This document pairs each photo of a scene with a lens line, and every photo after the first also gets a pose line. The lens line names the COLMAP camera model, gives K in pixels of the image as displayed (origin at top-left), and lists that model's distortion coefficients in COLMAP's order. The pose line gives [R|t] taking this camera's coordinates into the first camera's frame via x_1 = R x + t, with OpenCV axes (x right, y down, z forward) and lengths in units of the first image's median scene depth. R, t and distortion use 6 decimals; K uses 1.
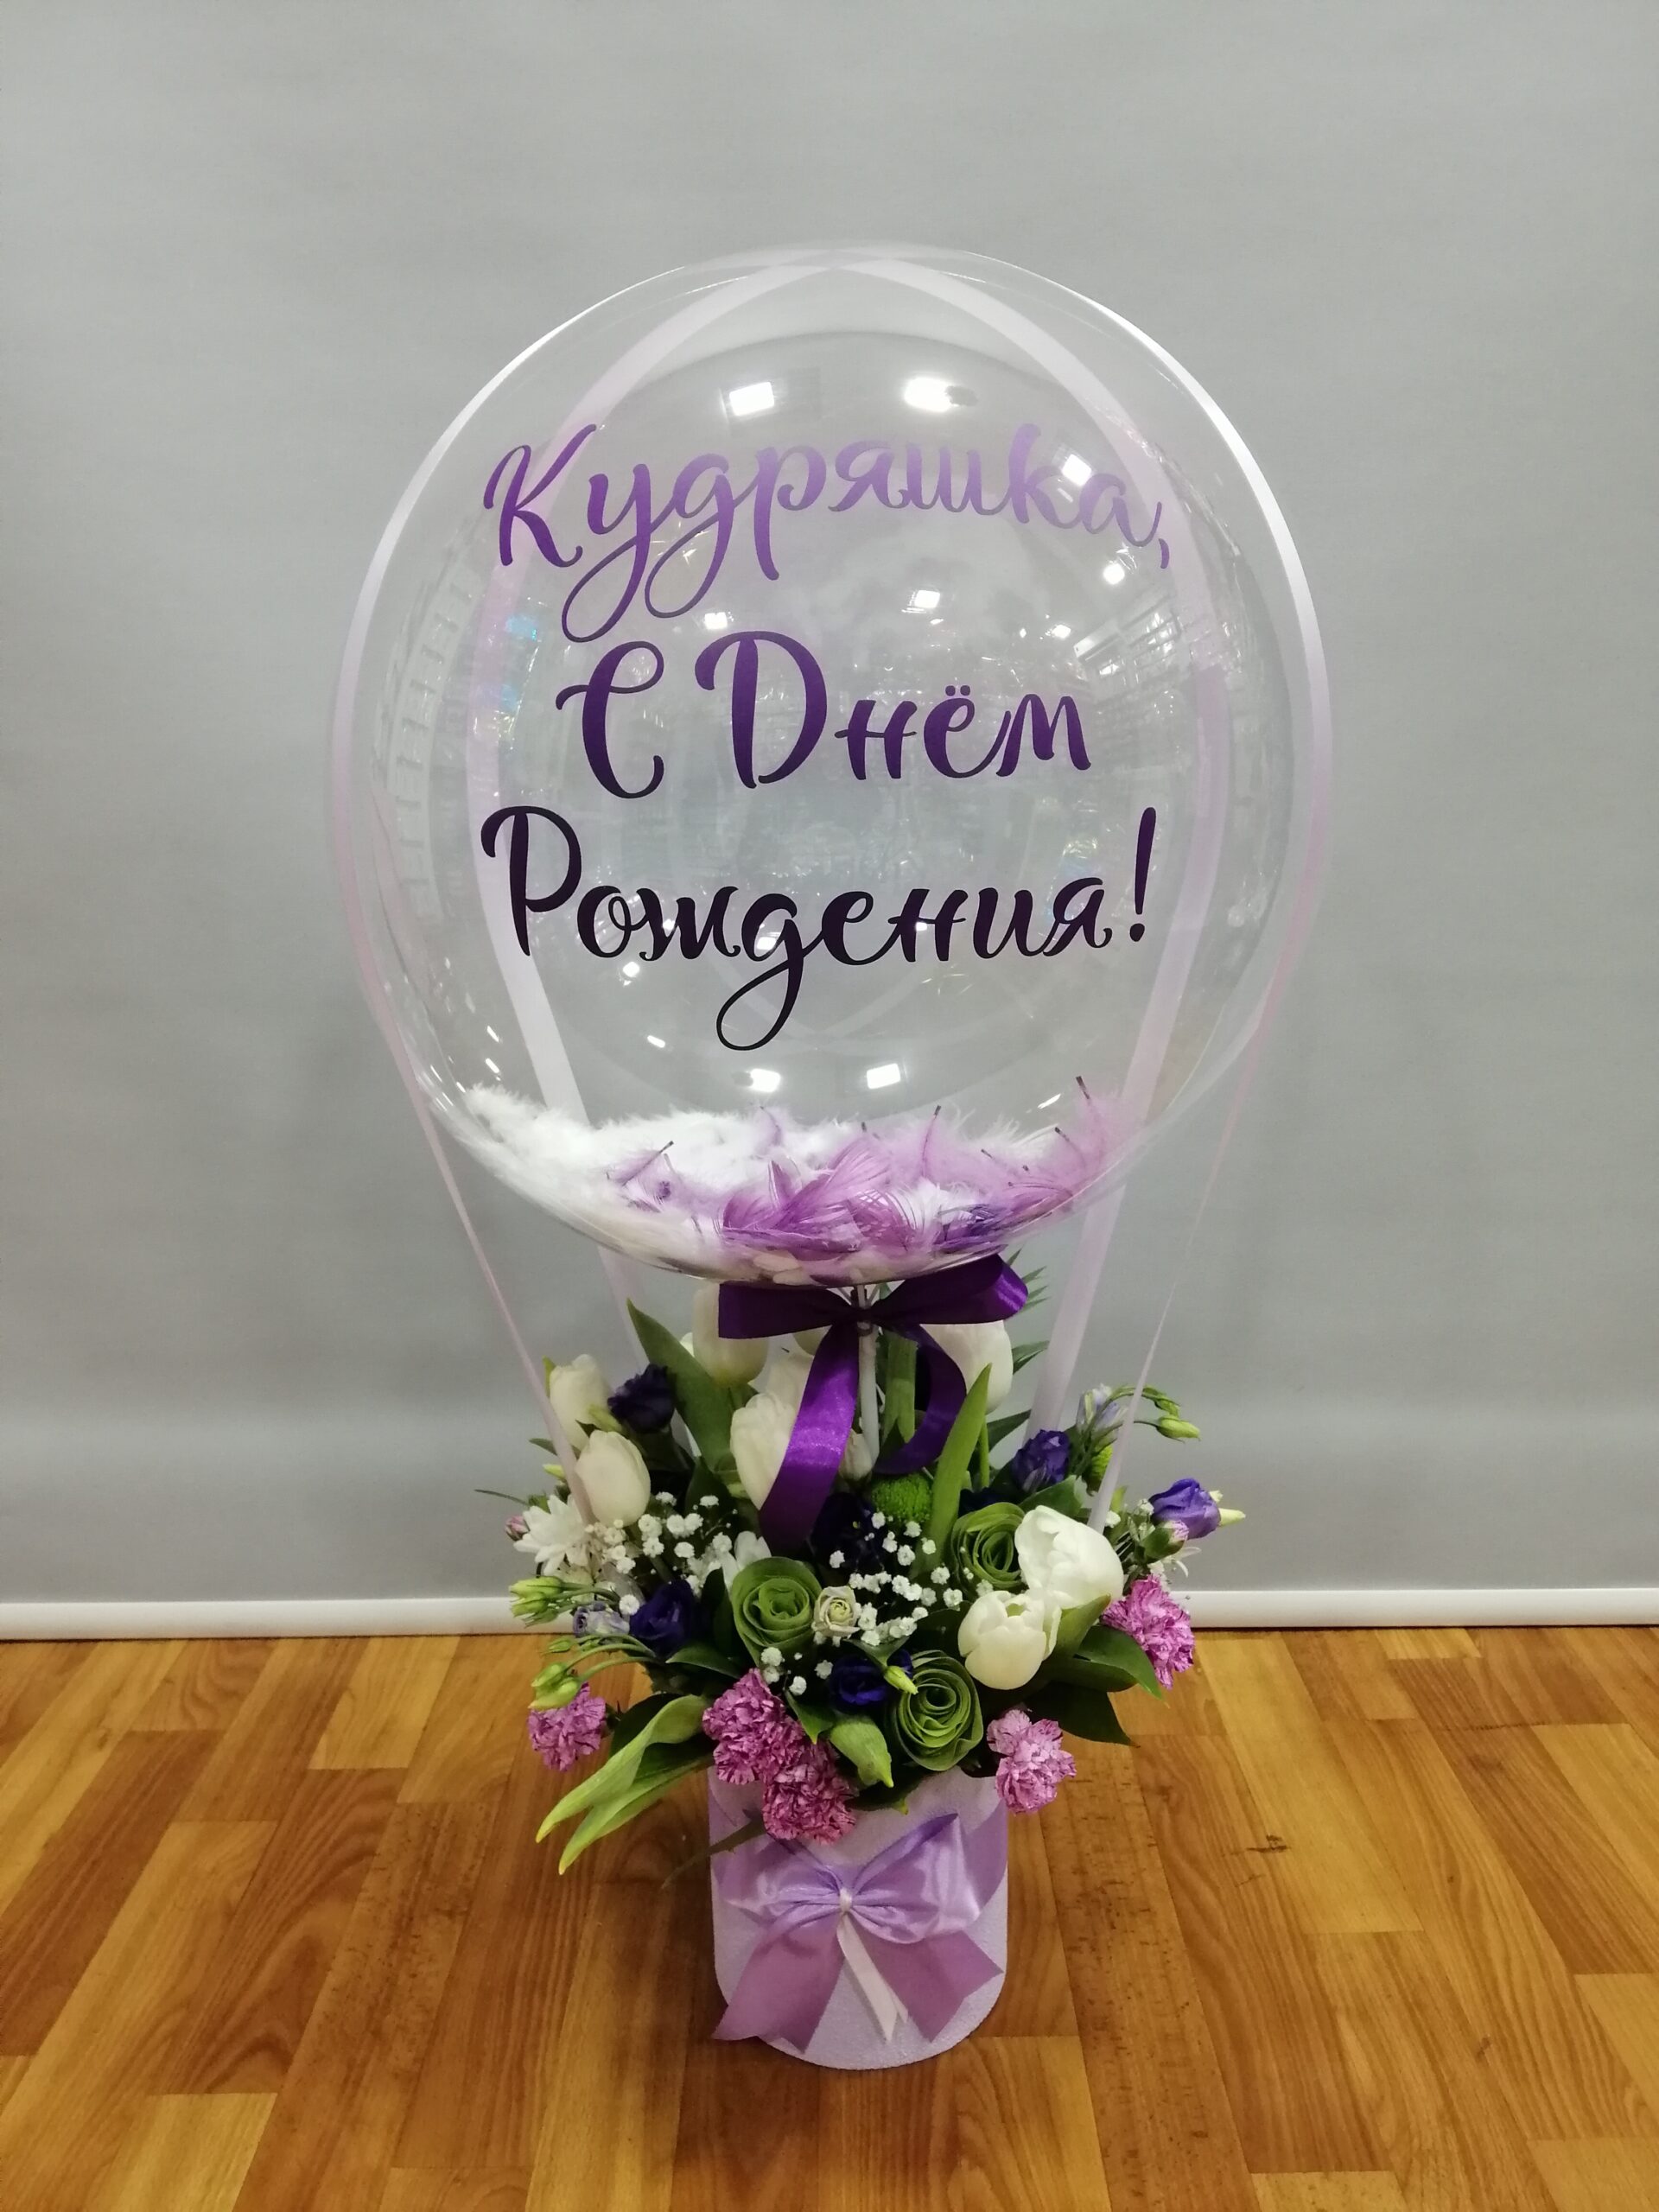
lens RADIAL K [[1673.7, 0, 841.1], [0, 1673.7, 1110.8], [0, 0, 1]] dist [0.036653, -0.061270]
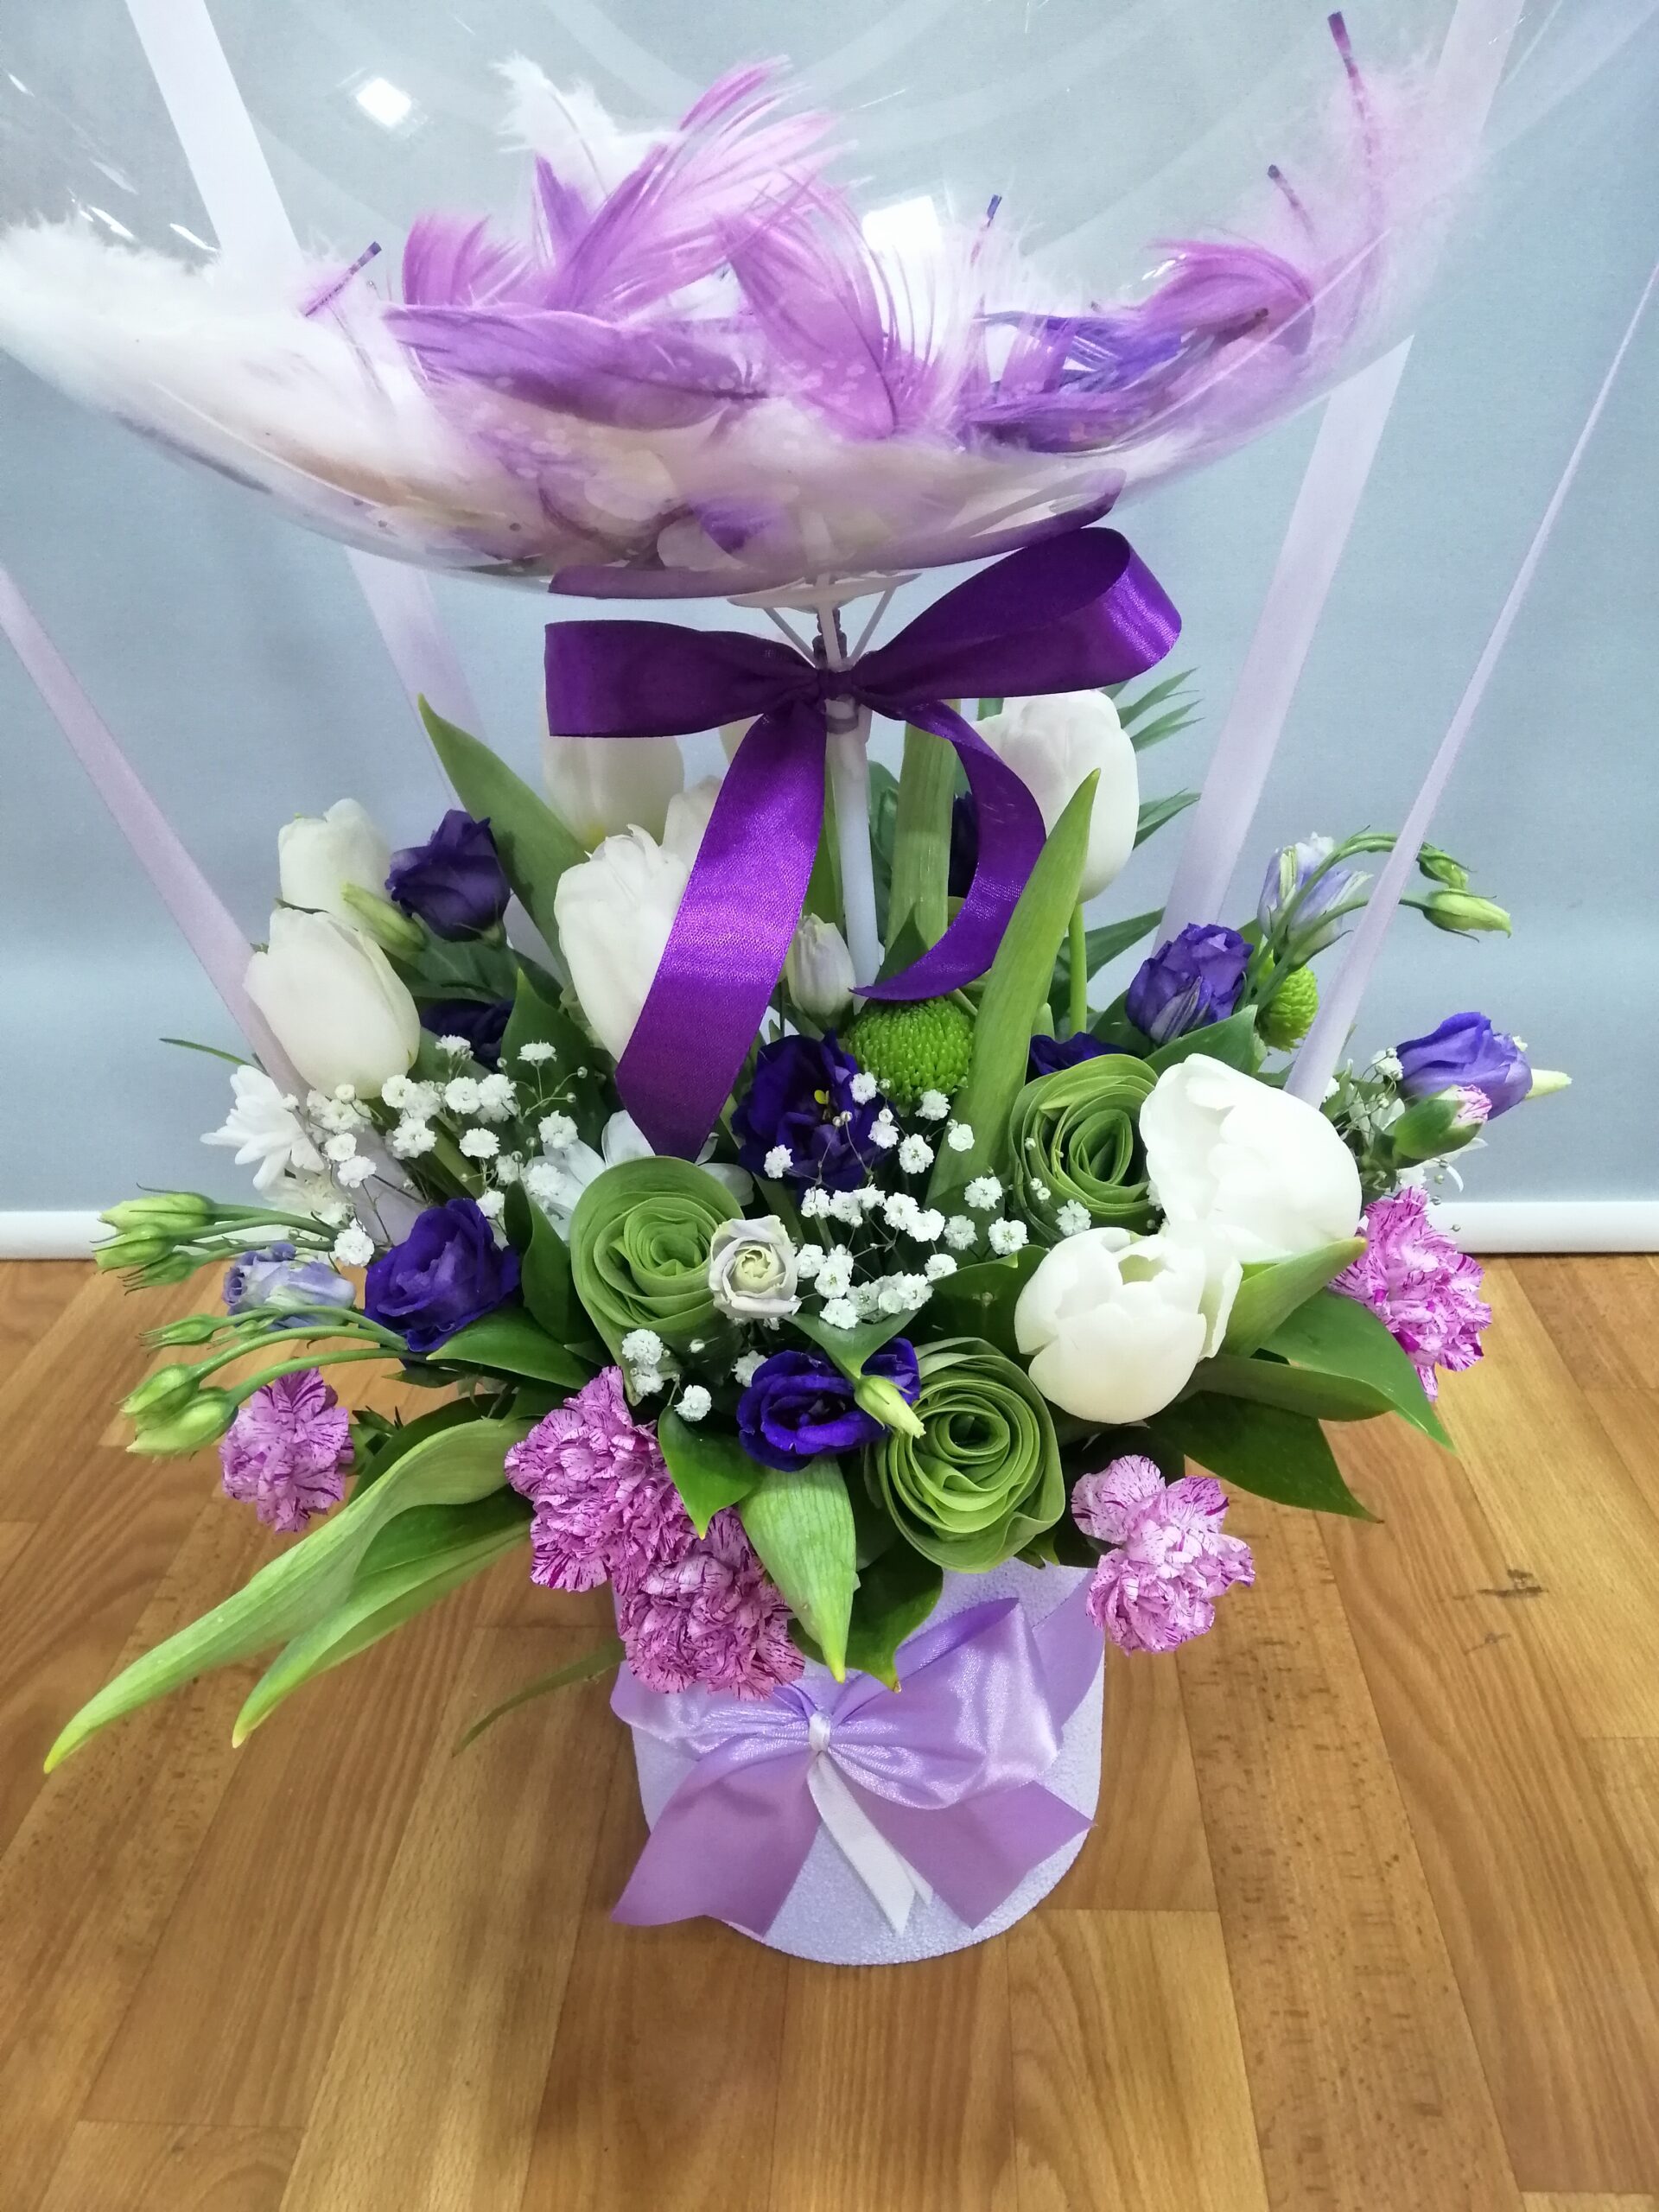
lens RADIAL K [[1673.7, 0, 819.7], [0, 1673.7, 1114.1], [0, 0, 1]] dist [0.036653, -0.061270]
pose [[0.997413, -0.000601, -0.071888, 0.039862], [0.017395, 0.972270, 0.233213, 0.118838], [0.069754, -0.233860, 0.969765, 0.449449]]
